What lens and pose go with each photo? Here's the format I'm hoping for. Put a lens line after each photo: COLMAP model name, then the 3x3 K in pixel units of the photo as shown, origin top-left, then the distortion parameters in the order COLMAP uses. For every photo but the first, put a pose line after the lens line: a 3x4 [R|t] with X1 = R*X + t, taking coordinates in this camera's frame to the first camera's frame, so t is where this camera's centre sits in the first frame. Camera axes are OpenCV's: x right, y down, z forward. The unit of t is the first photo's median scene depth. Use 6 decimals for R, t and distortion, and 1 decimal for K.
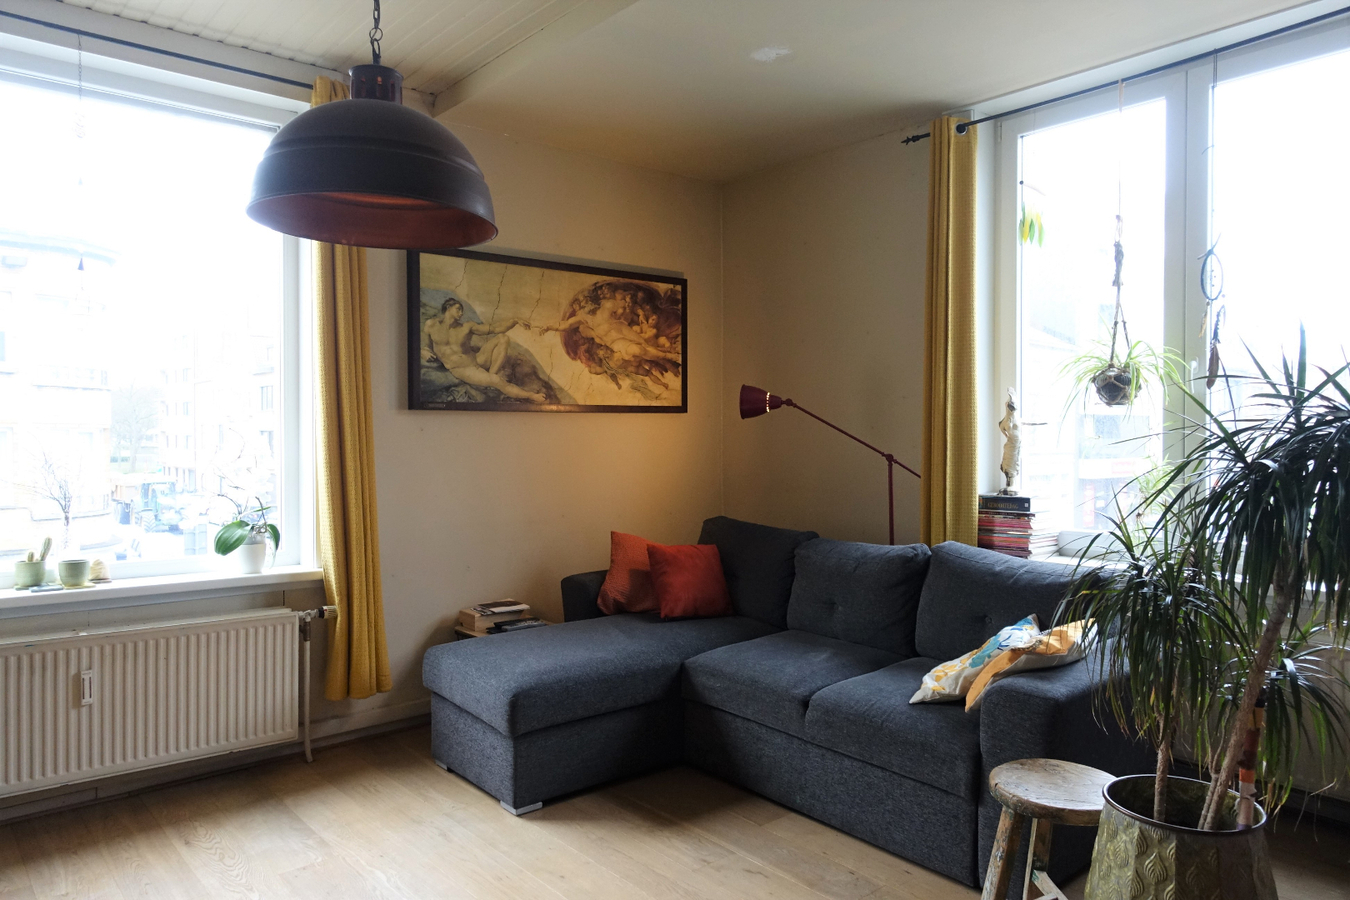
lens RADIAL K [[925.7, 0, 678.6], [0, 925.7, 462.1], [0, 0, 1]] dist [-0.001256, 0.001332]
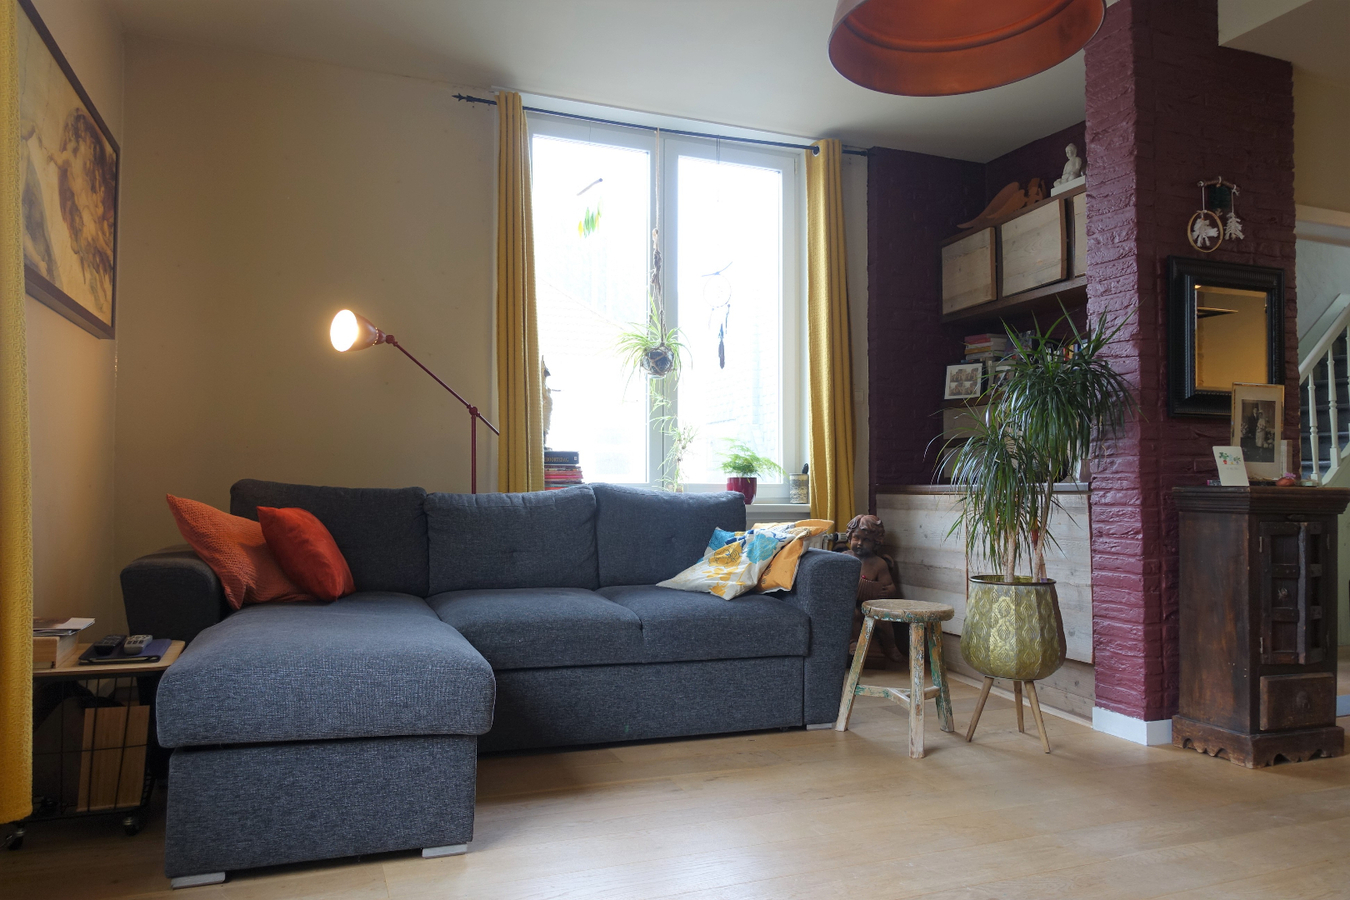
lens RADIAL K [[925.7, 0, 678.6], [0, 925.7, 462.1], [0, 0, 1]] dist [-0.001256, 0.001332]
pose [[0.321643, 0.031555, 0.946335, -0.688920], [0.031053, 0.998555, -0.043851, 0.108877], [-0.946352, 0.043491, 0.320198, 0.536740]]
